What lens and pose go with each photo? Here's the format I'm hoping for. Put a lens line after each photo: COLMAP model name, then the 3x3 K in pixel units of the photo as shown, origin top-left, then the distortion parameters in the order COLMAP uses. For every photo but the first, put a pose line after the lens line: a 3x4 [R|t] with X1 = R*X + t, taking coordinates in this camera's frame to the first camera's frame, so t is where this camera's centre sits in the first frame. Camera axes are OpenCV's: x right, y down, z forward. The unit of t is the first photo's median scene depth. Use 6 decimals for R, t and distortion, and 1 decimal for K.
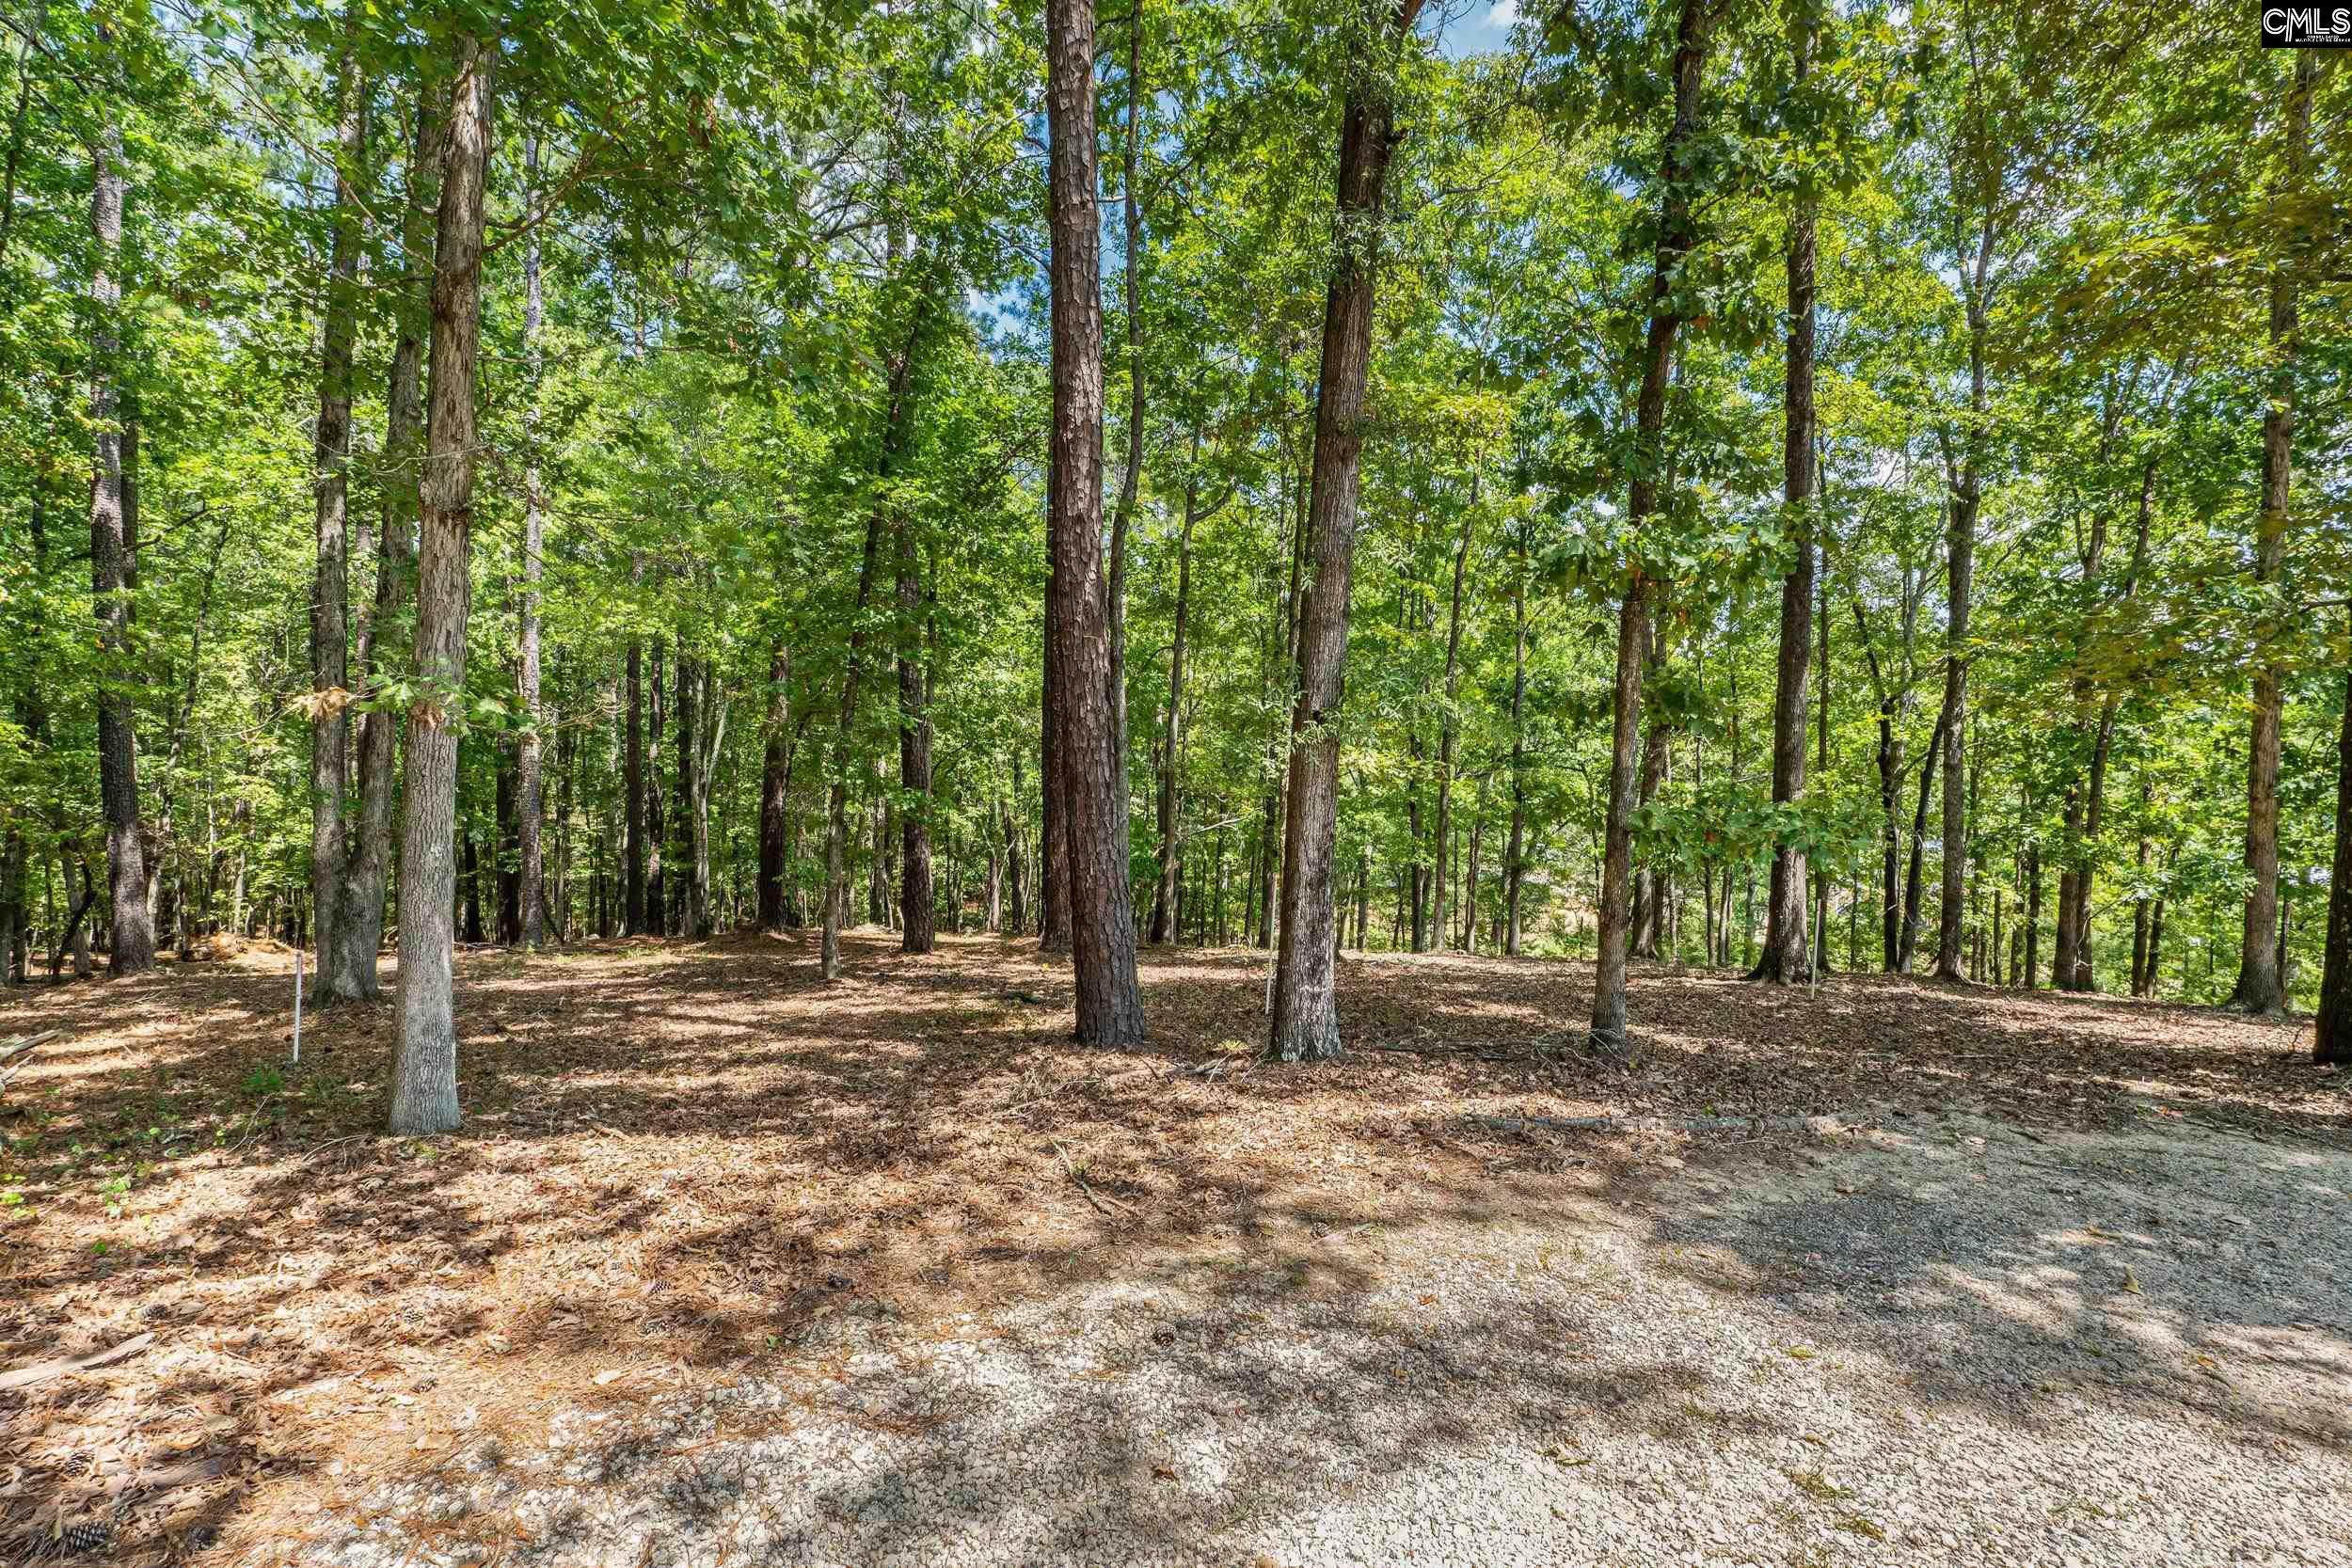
lens RADIAL K [[1069.4, 0, 1176.0], [0, 1069.4, 776.1], [0, 0, 1]] dist [0.002215, 0.000754]
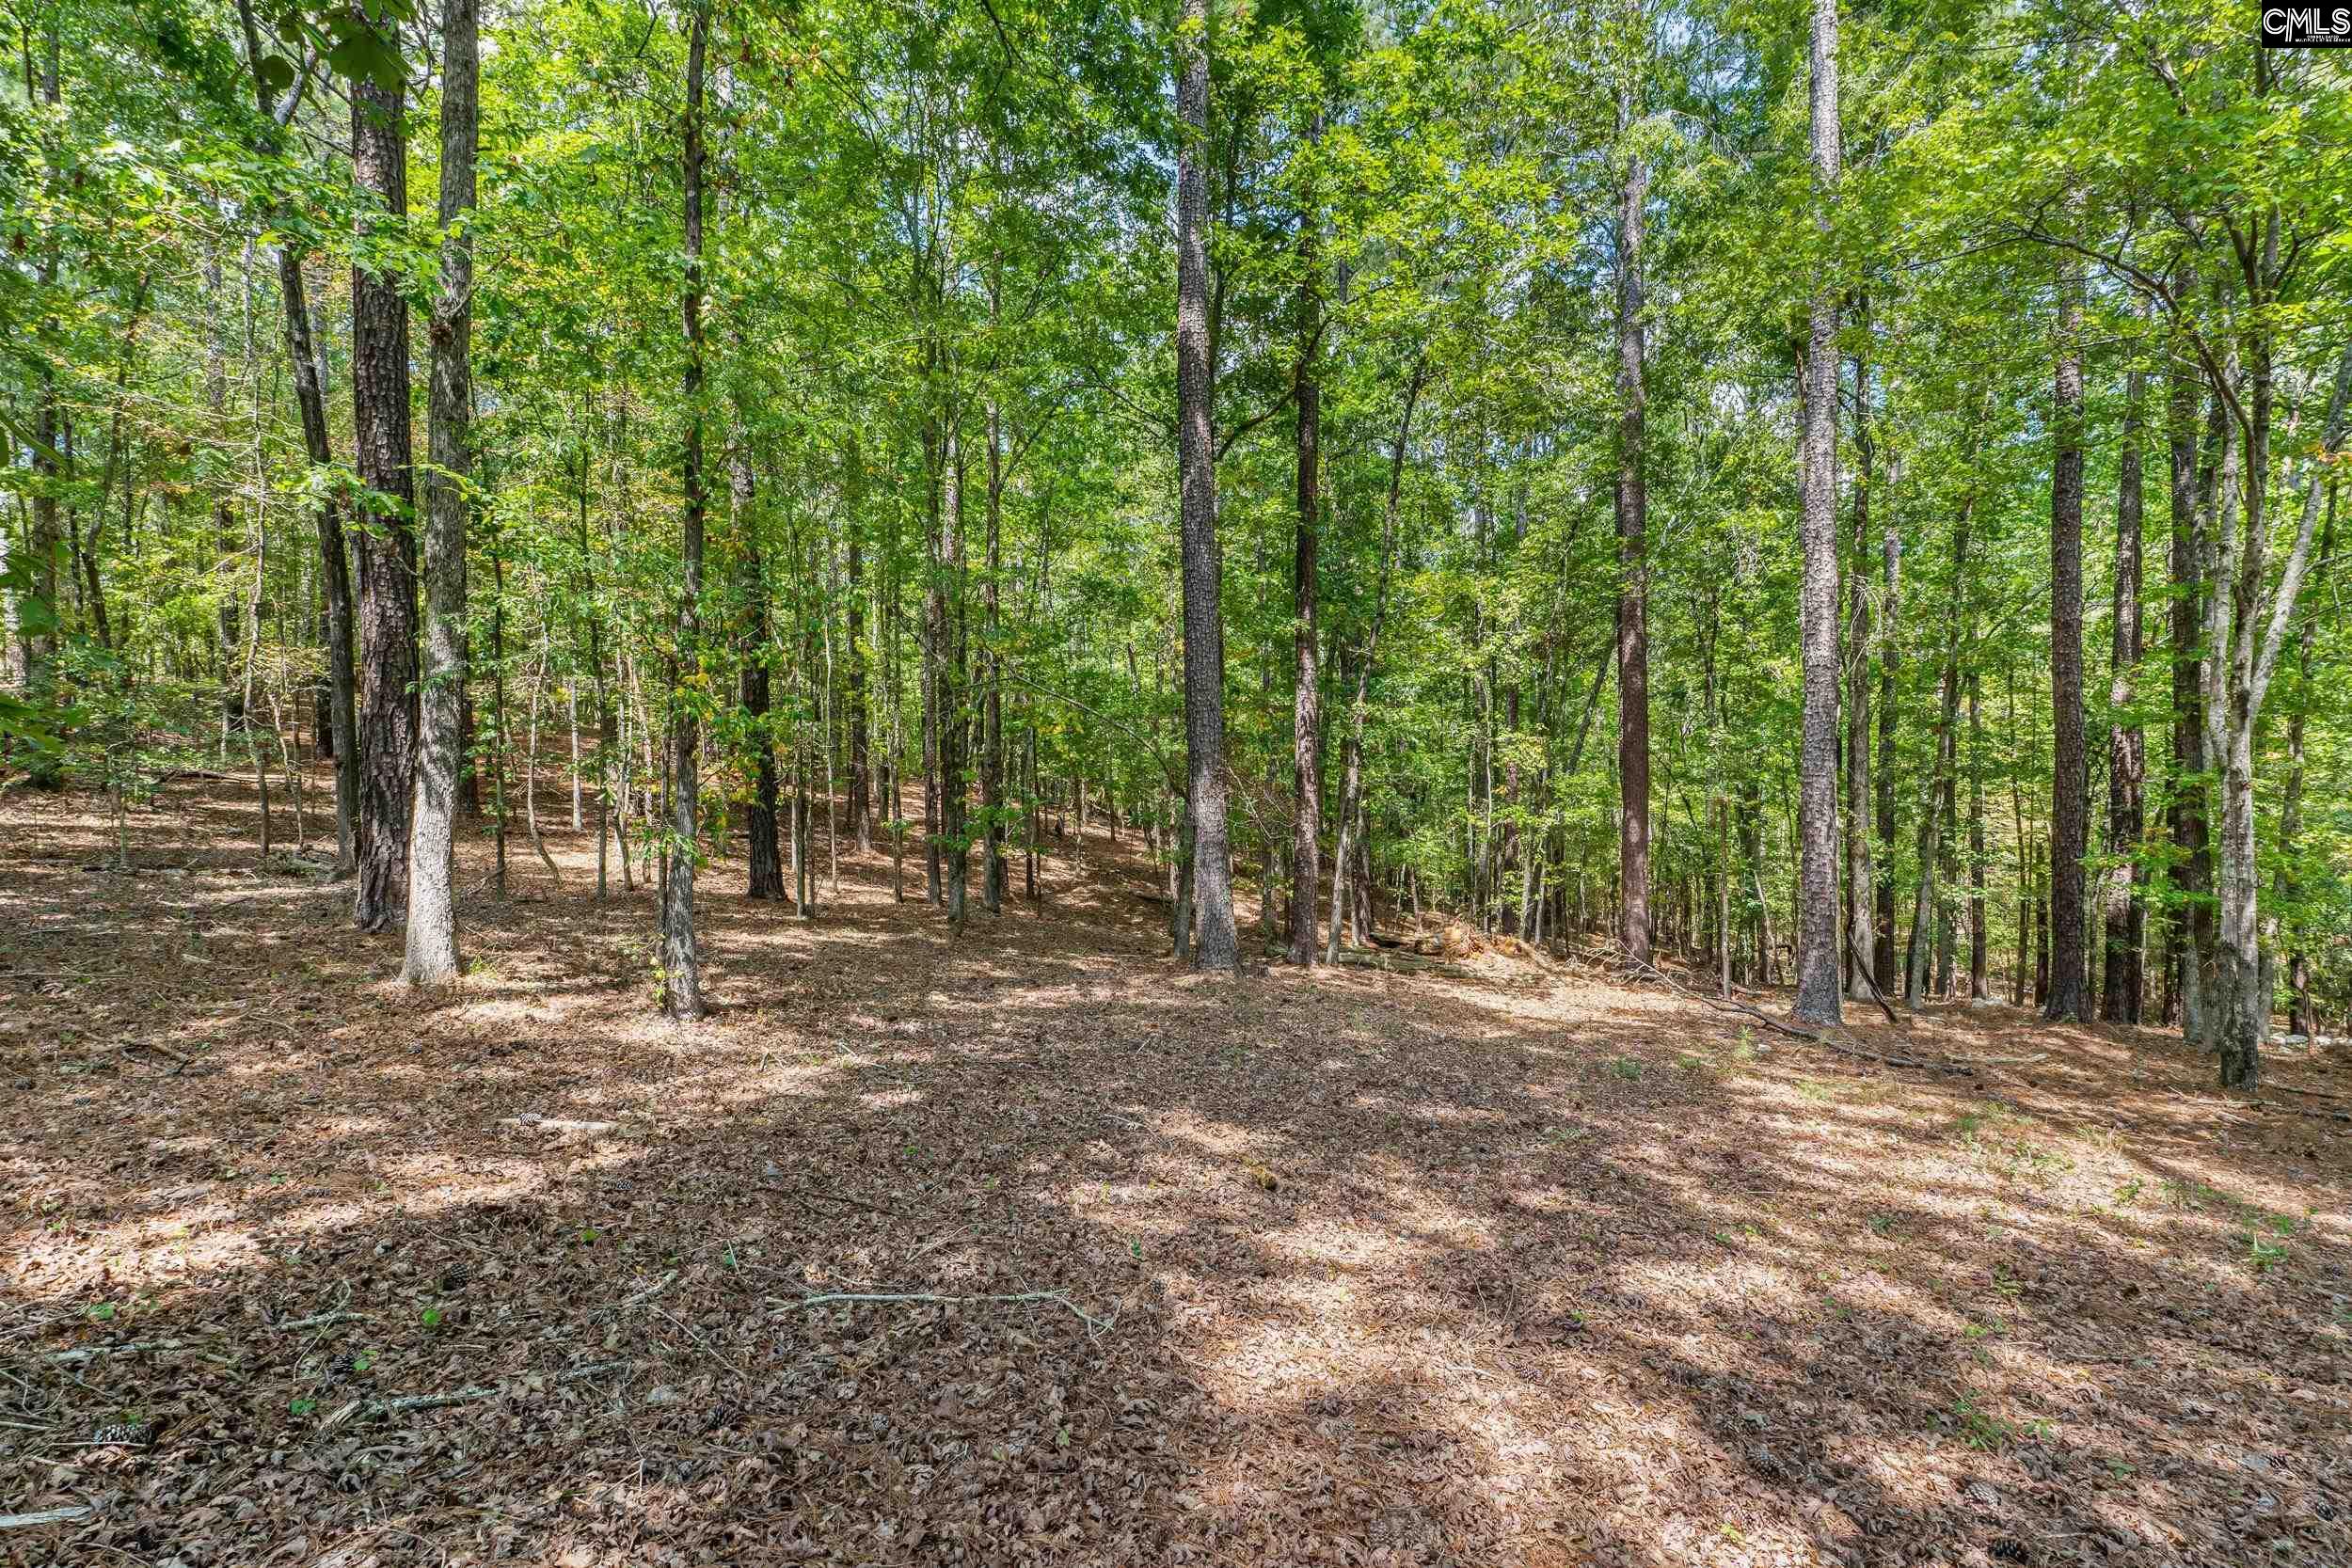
lens RADIAL K [[1069.4, 0, 1175.3], [0, 1069.4, 781.8], [0, 0, 1]] dist [0.002215, 0.000754]
pose [[0.371492, -0.002801, -0.928432, -0.209006], [-0.005414, 0.999972, -0.005183, 0.042511], [0.928420, 0.006952, 0.371467, 0.460452]]
